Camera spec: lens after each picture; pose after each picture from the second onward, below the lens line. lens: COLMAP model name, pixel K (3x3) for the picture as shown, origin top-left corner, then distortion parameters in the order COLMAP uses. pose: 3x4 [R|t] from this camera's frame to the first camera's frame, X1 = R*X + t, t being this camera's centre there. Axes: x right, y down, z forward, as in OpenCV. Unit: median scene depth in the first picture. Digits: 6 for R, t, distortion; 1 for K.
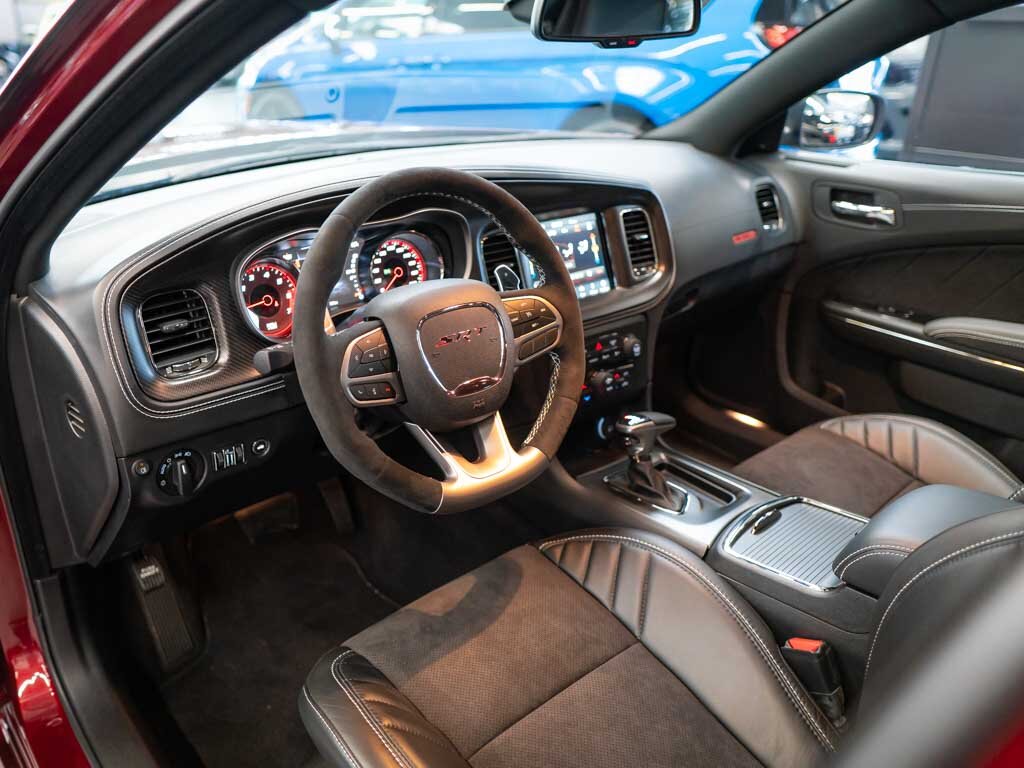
lens RADIAL K [[791.8, 0, 455.6], [0, 791.8, 370.5], [0, 0, 1]] dist [0.003089, -0.009278]
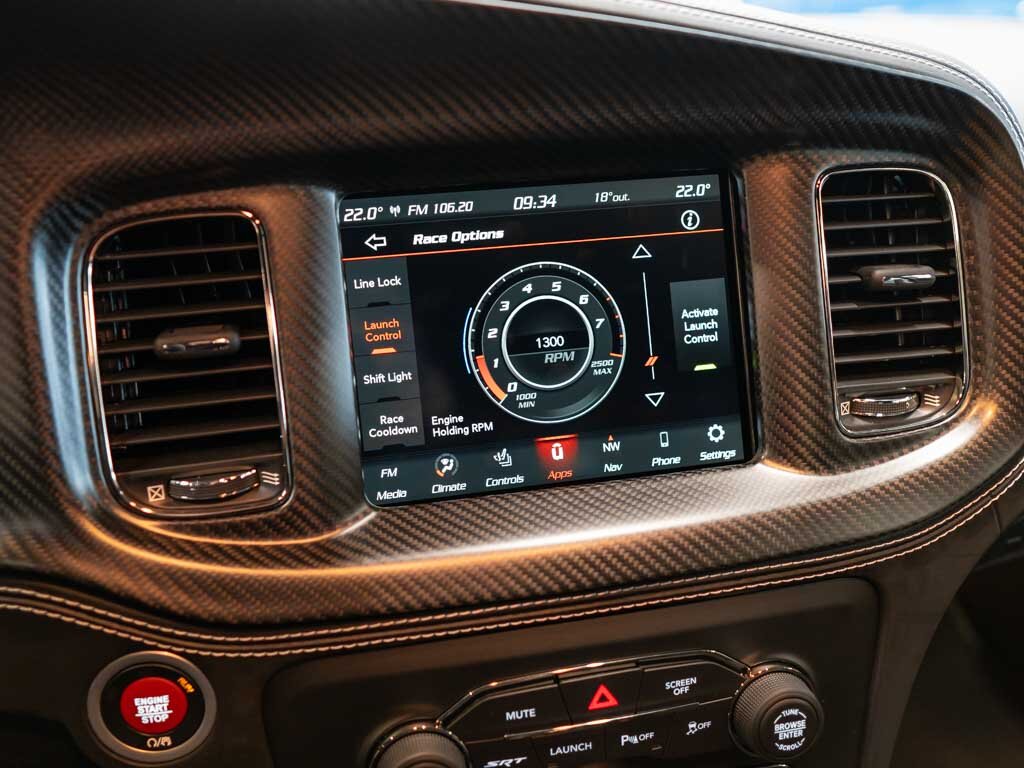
lens RADIAL K [[791.8, 0, 482.0], [0, 791.8, 386.0], [0, 0, 1]] dist [0.003089, -0.009278]
pose [[0.905570, 0.147577, -0.397698, 0.230638], [-0.142300, 0.988892, 0.042933, -0.132723], [0.399616, 0.017713, 0.916511, 0.755116]]
